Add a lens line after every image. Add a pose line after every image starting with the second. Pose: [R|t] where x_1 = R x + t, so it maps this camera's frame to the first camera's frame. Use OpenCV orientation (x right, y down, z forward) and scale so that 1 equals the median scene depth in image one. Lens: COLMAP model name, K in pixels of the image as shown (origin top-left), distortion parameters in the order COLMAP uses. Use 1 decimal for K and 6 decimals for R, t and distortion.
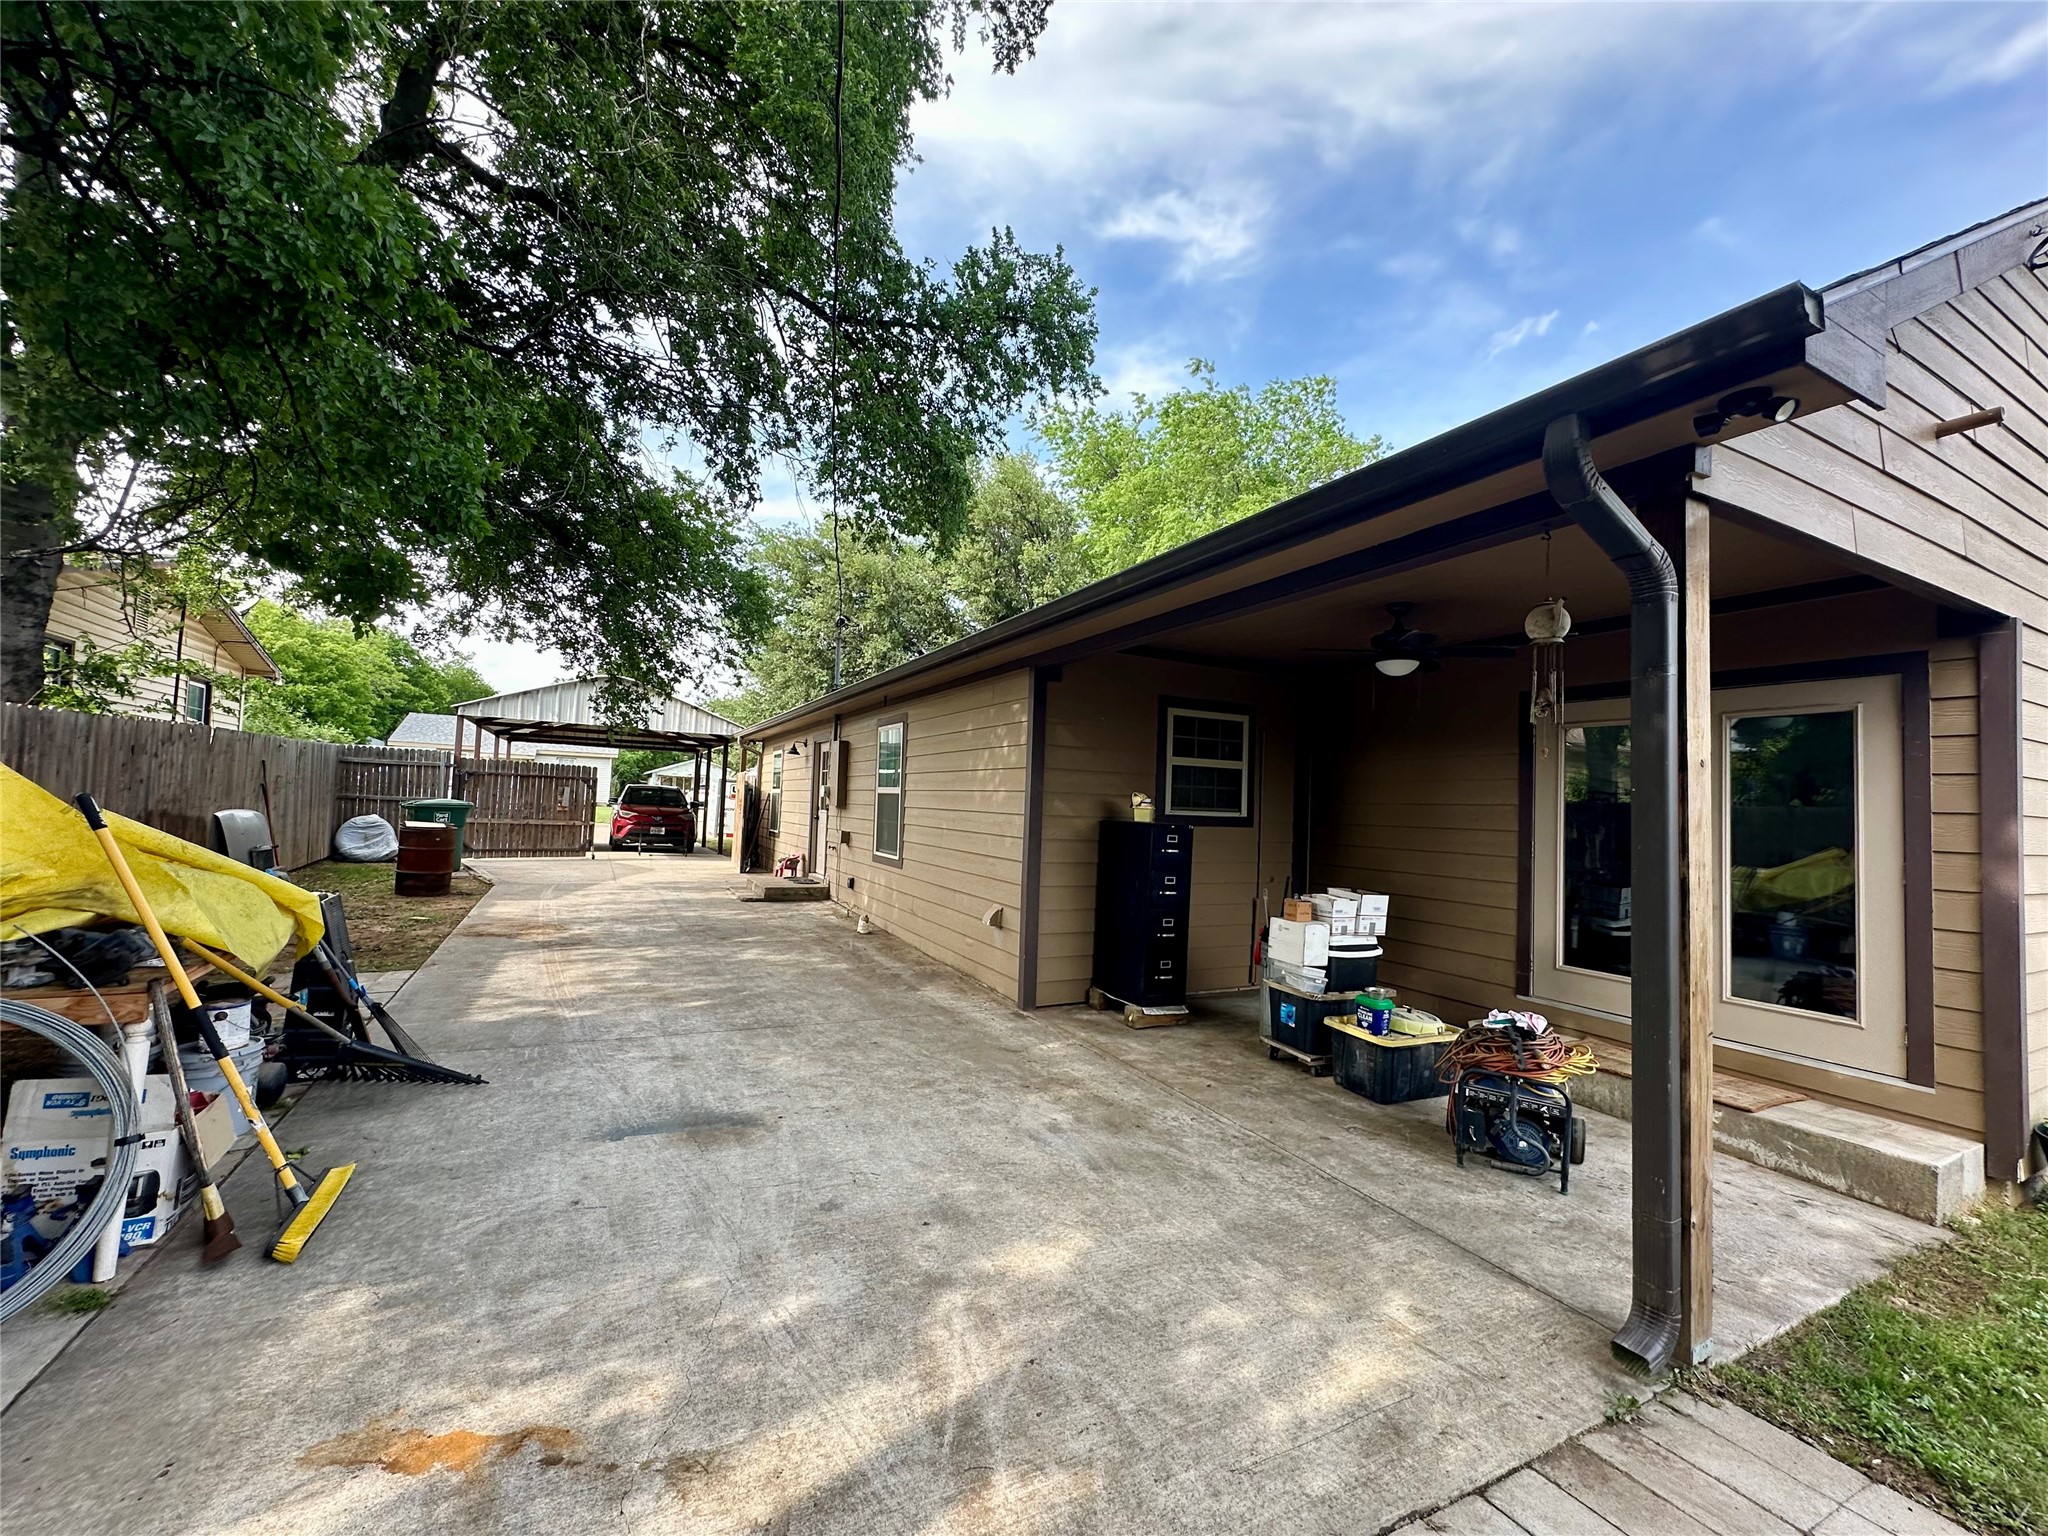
lens RADIAL K [[814.4, 0, 1020.6], [0, 814.4, 764.7], [0, 0, 1]] dist [-0.003525, 0.001033]
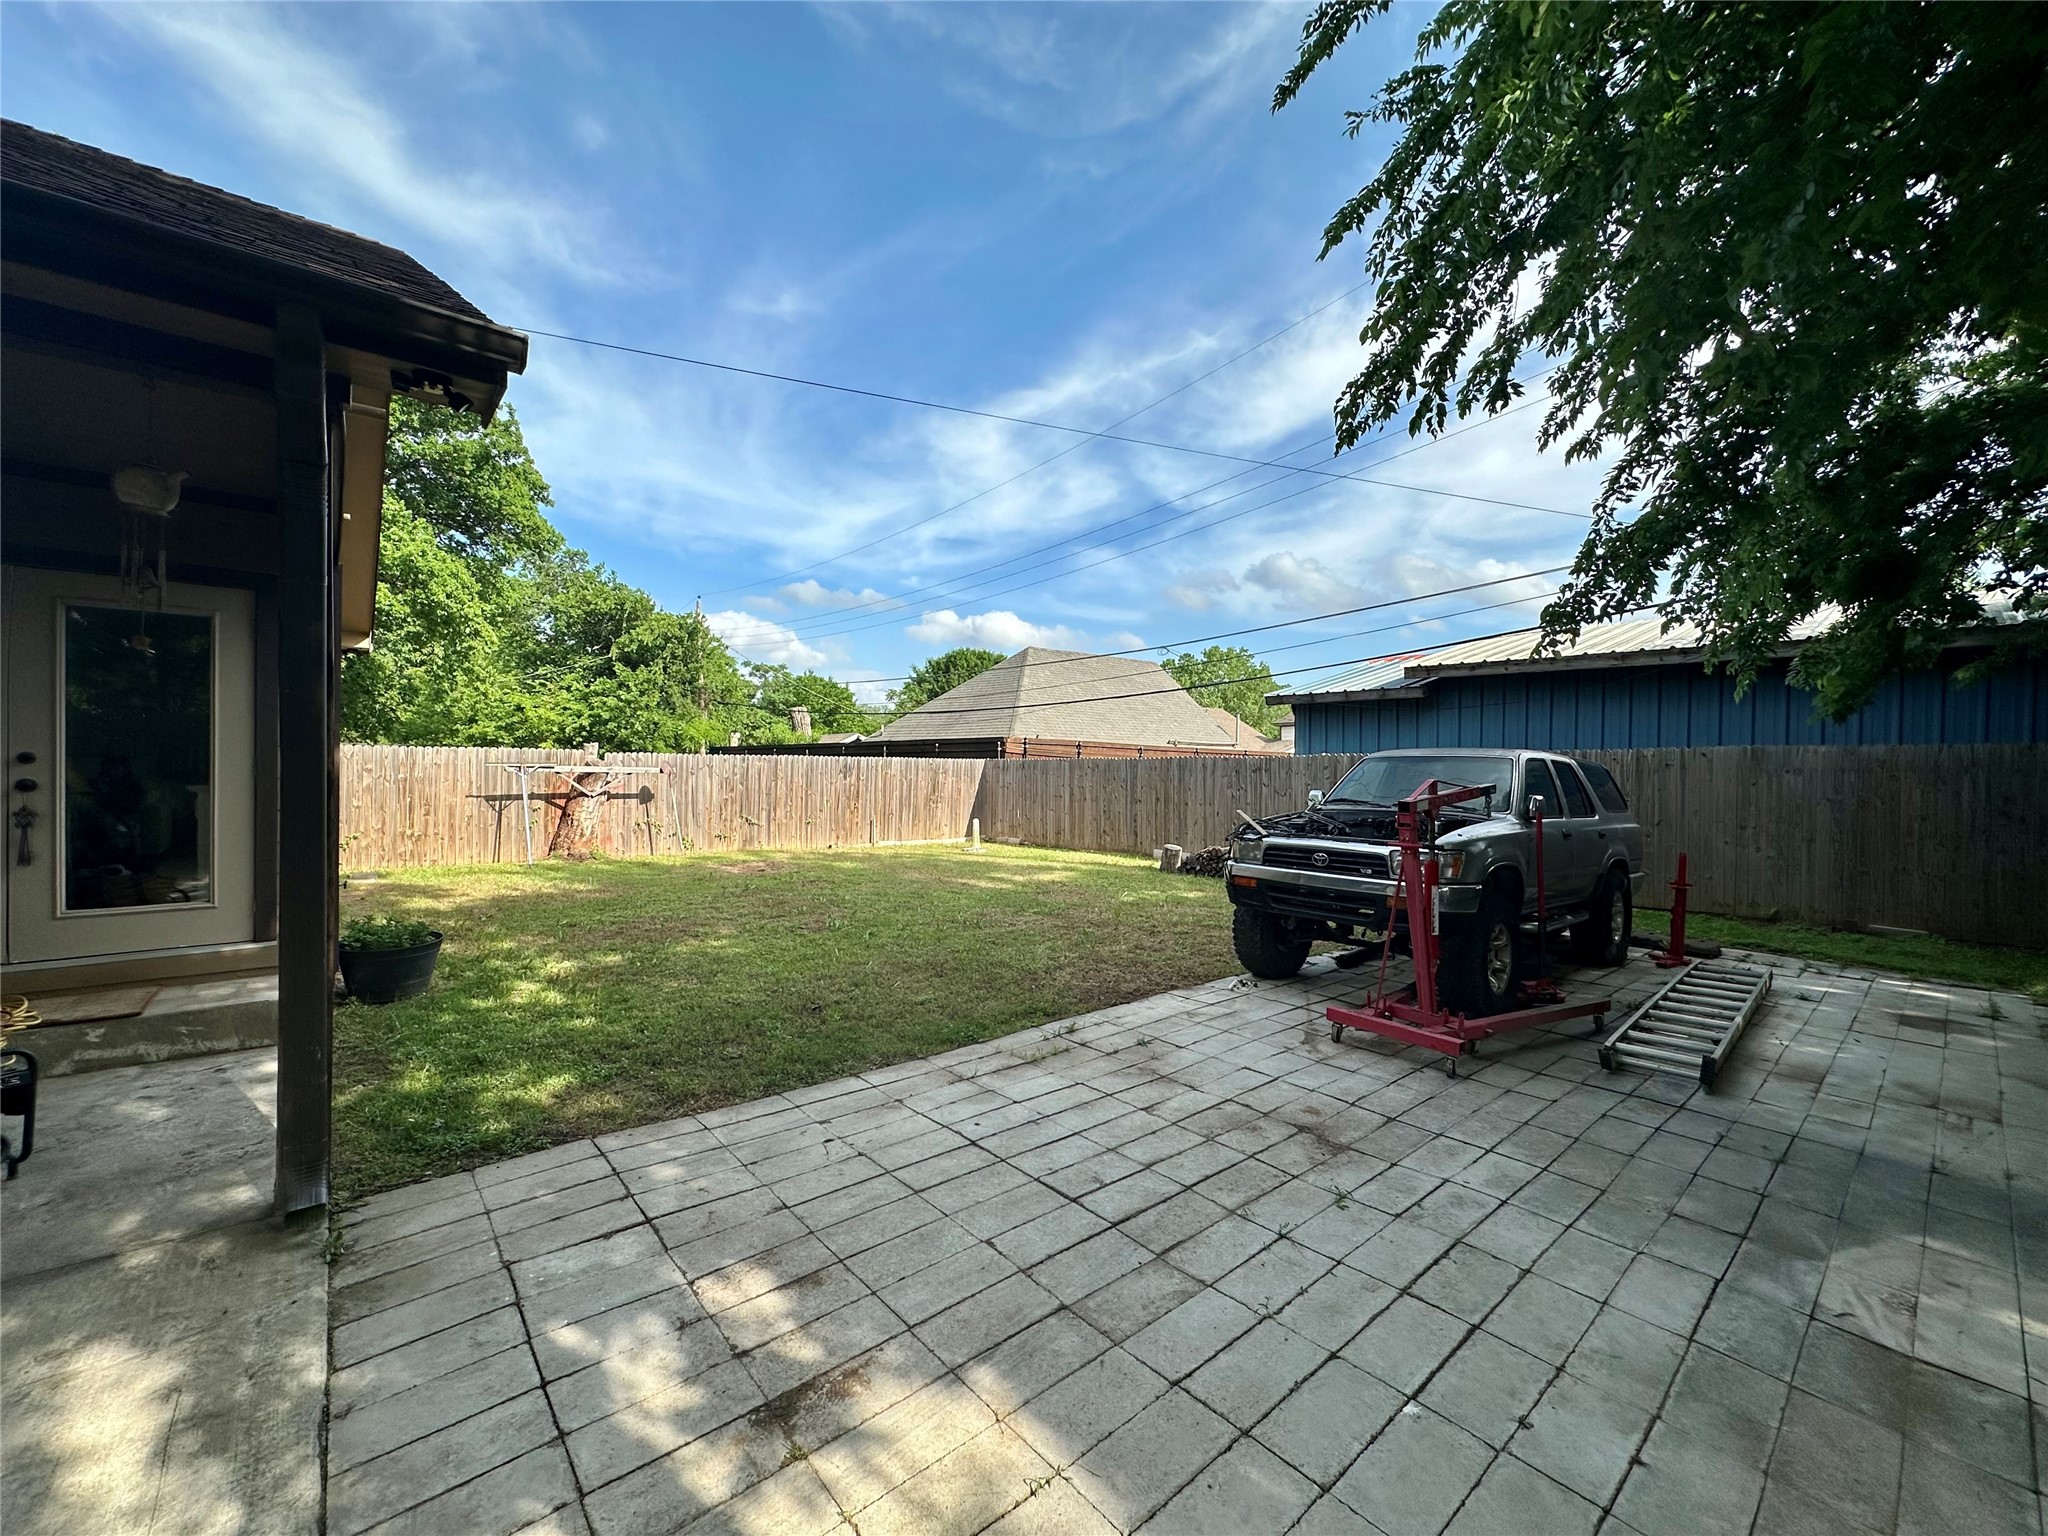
lens RADIAL K [[814.4, 0, 1018.1], [0, 814.4, 771.6], [0, 0, 1]] dist [-0.003525, 0.001033]
pose [[-0.224735, -0.055288, 0.972850, -0.473393], [-0.078407, 0.996178, 0.038501, 0.020297], [-0.971260, -0.067626, -0.228211, 0.348586]]
